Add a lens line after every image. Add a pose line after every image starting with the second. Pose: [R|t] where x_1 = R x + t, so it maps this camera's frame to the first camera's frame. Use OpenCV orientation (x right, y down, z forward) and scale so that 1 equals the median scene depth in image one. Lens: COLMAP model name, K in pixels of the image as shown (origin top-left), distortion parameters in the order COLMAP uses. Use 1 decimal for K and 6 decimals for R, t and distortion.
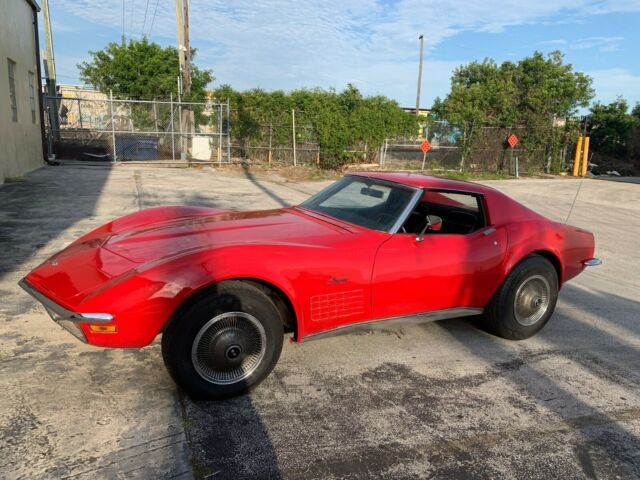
lens RADIAL K [[488.2, 0, 317.1], [0, 488.2, 244.4], [0, 0, 1]] dist [0.028959, -0.021118]
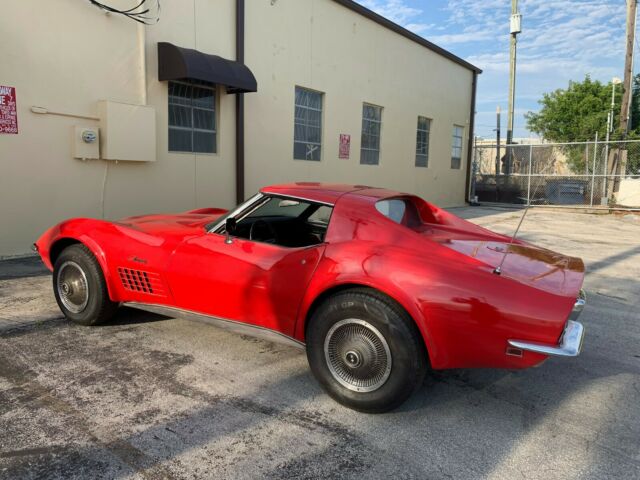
lens RADIAL K [[488.2, 0, 318.1], [0, 488.2, 243.3], [0, 0, 1]] dist [0.028959, -0.021118]
pose [[0.536027, 0.098313, -0.838457, 0.234449], [-0.186935, 0.982363, -0.004321, -0.007515], [0.823244, 0.159053, 0.544951, 0.128374]]
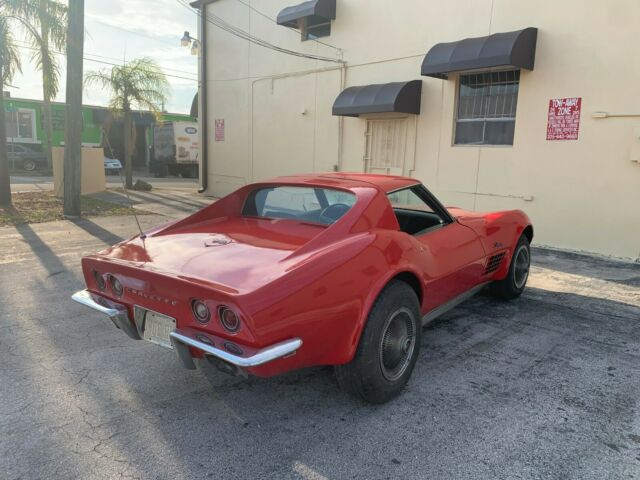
lens RADIAL K [[488.2, 0, 320.4], [0, 488.2, 241.6], [0, 0, 1]] dist [0.028959, -0.021118]
pose [[-0.914873, 0.001283, -0.403739, 0.146797], [-0.150746, 0.926592, 0.344534, -0.082508], [0.374543, 0.376067, -0.847521, 0.448432]]
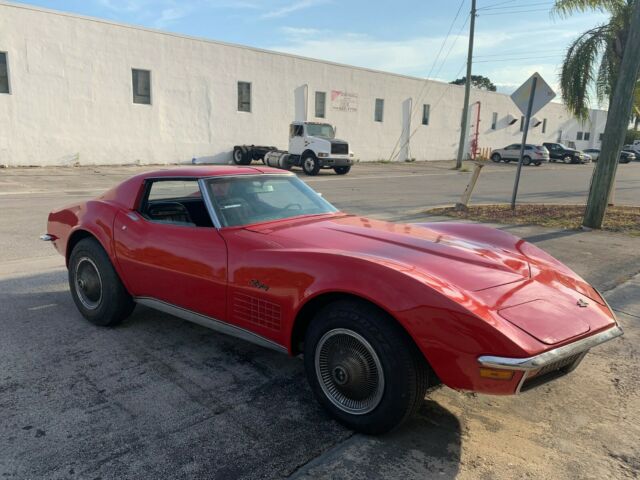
lens RADIAL K [[488.2, 0, 322.2], [0, 488.2, 245.3], [0, 0, 1]] dist [0.028959, -0.021118]
pose [[-0.397777, -0.239518, 0.885666, -0.195139], [0.149868, 0.935394, 0.320276, -0.070432], [-0.905159, 0.260131, -0.336182, 0.299896]]
